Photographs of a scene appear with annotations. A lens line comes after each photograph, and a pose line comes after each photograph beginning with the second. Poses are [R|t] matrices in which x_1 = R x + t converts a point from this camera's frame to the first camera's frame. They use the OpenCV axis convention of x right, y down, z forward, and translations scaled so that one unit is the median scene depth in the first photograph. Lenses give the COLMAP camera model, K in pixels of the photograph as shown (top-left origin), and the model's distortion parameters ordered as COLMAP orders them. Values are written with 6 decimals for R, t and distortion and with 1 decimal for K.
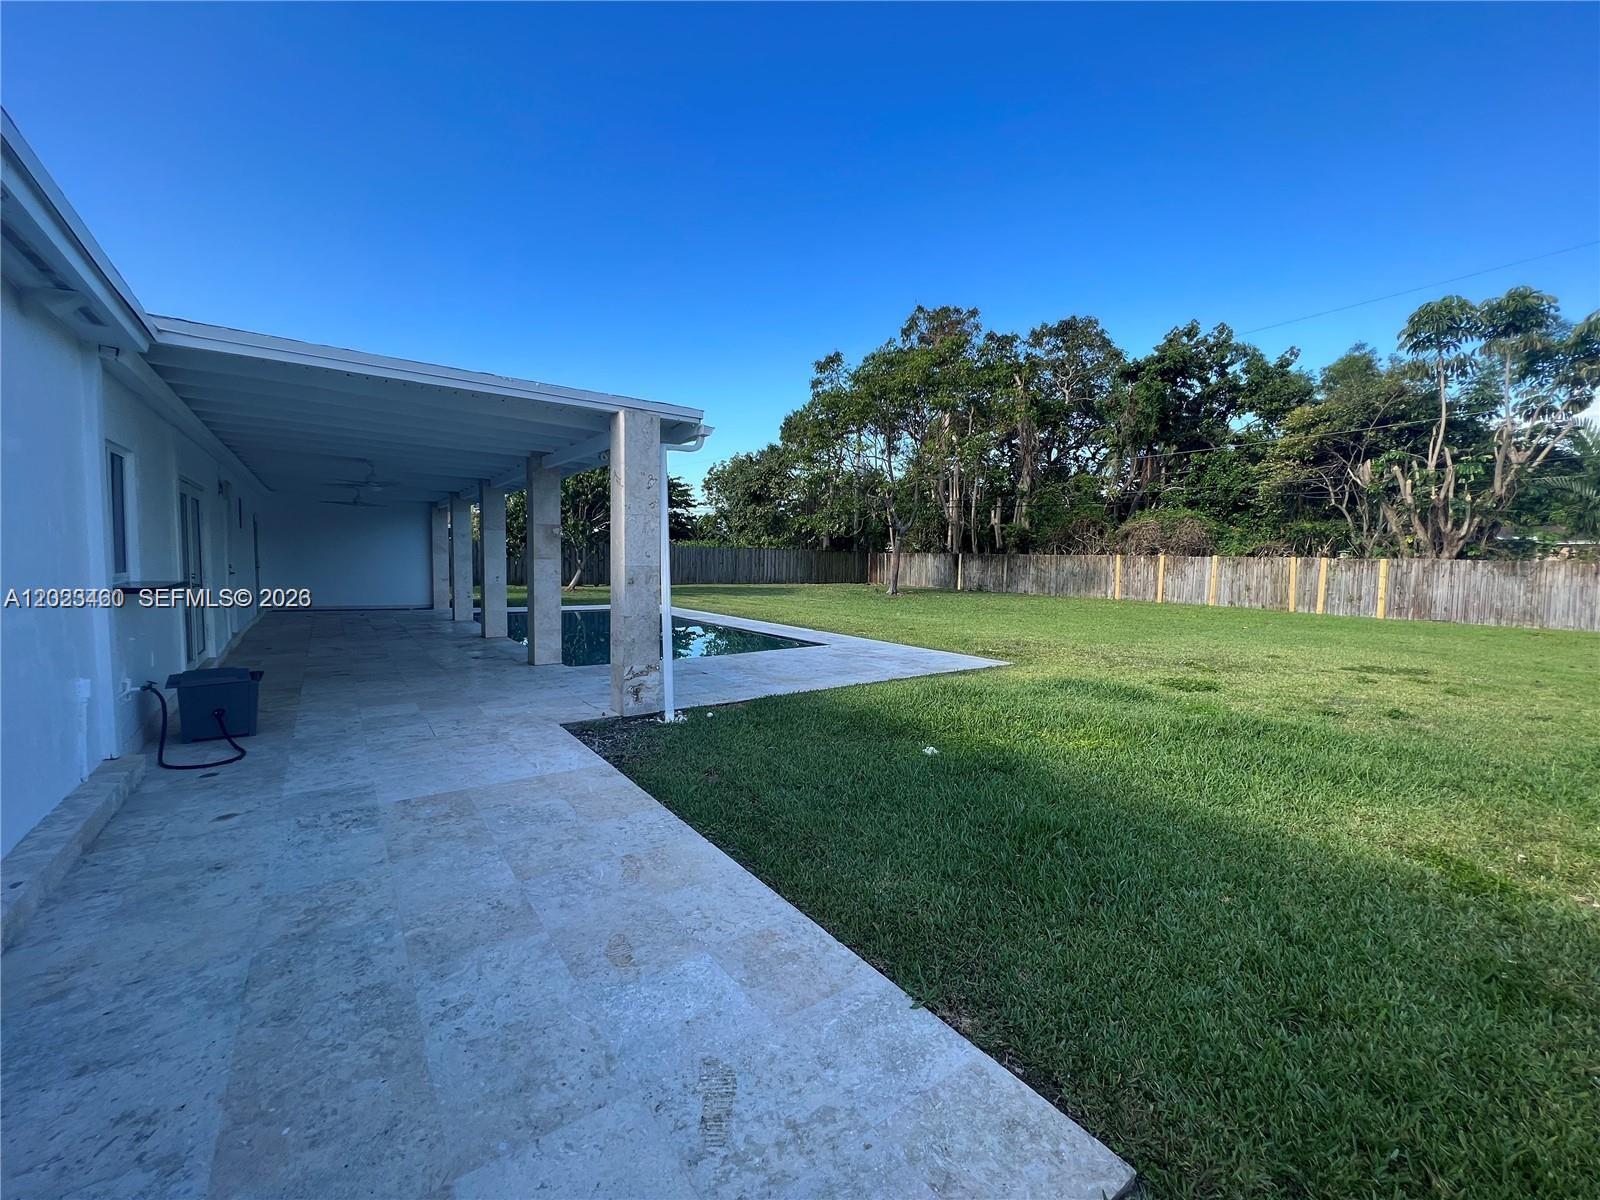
lens RADIAL K [[643.5, 0, 799.5], [0, 643.5, 597.5], [0, 0, 1]] dist [0.000465, 0.000316]
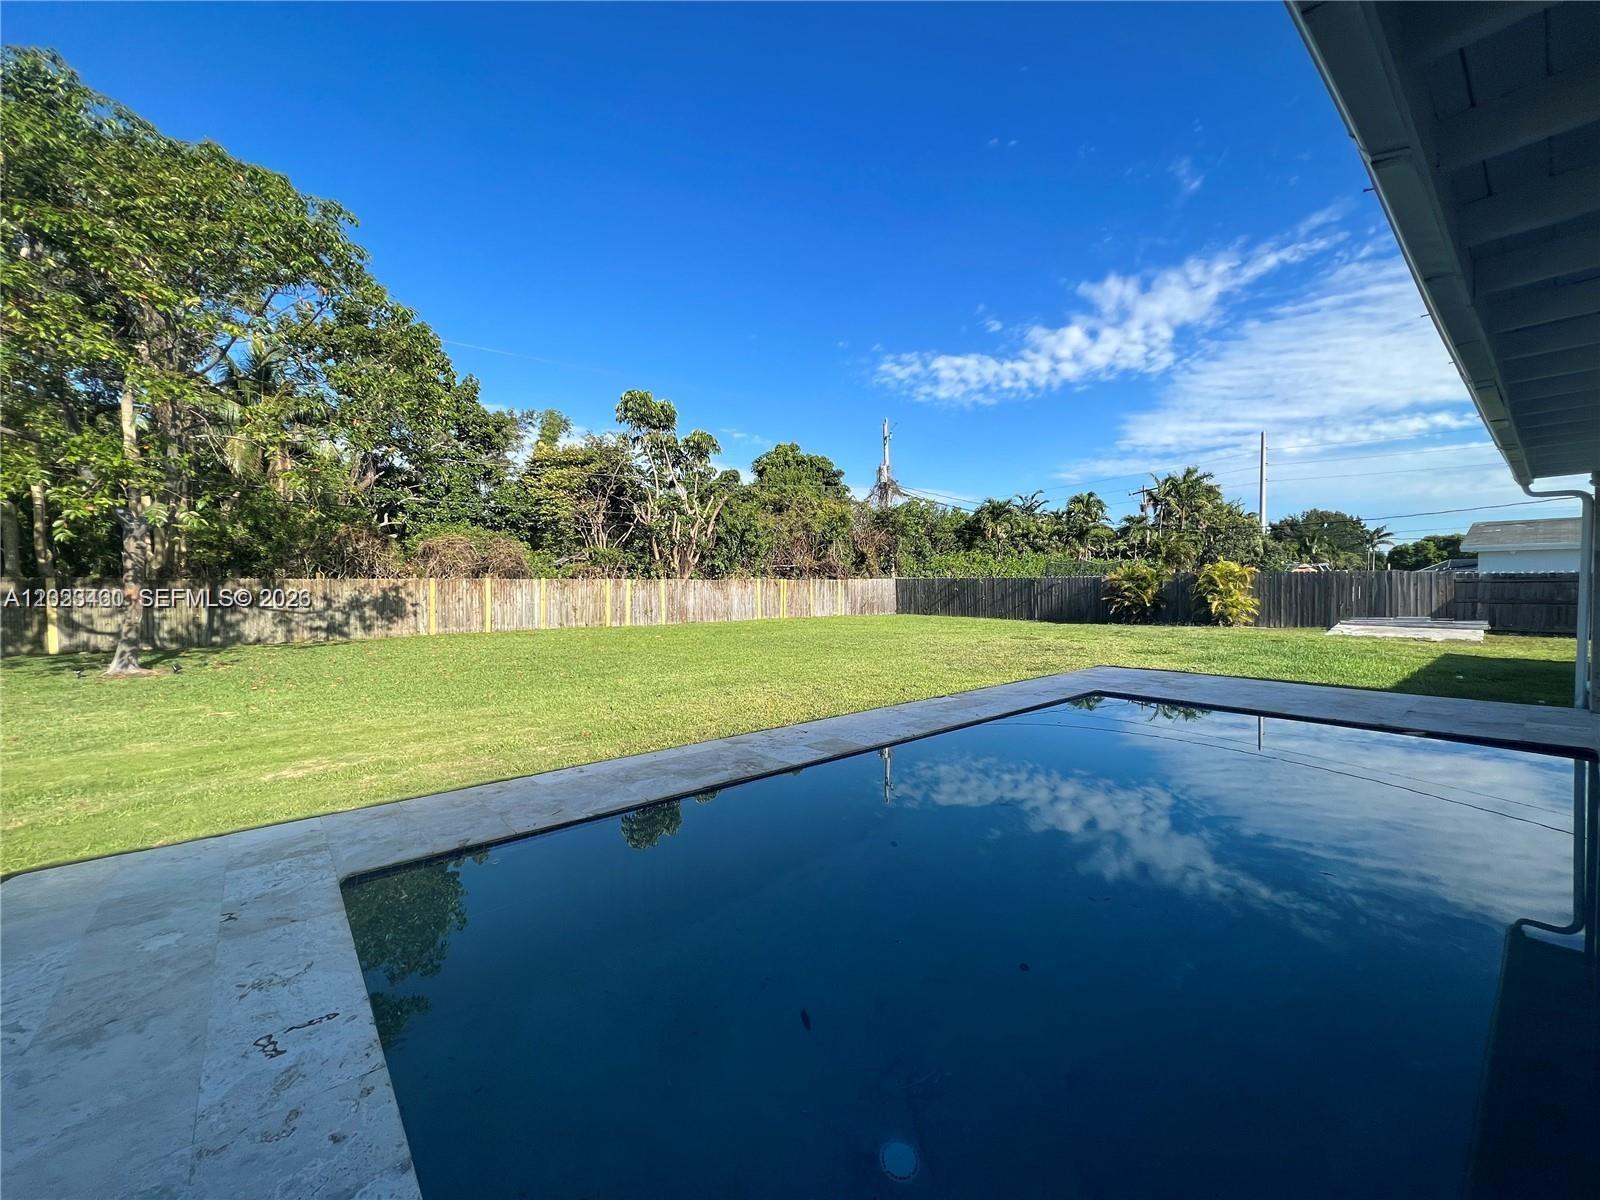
lens RADIAL K [[643.5, 0, 795.6], [0, 643.5, 599.9], [0, 0, 1]] dist [0.000465, 0.000316]
pose [[-0.045596, -0.040620, 0.998134, -0.357636], [0.072872, 0.996376, 0.043877, -0.048321], [-0.996299, 0.074736, -0.042470, 0.690018]]
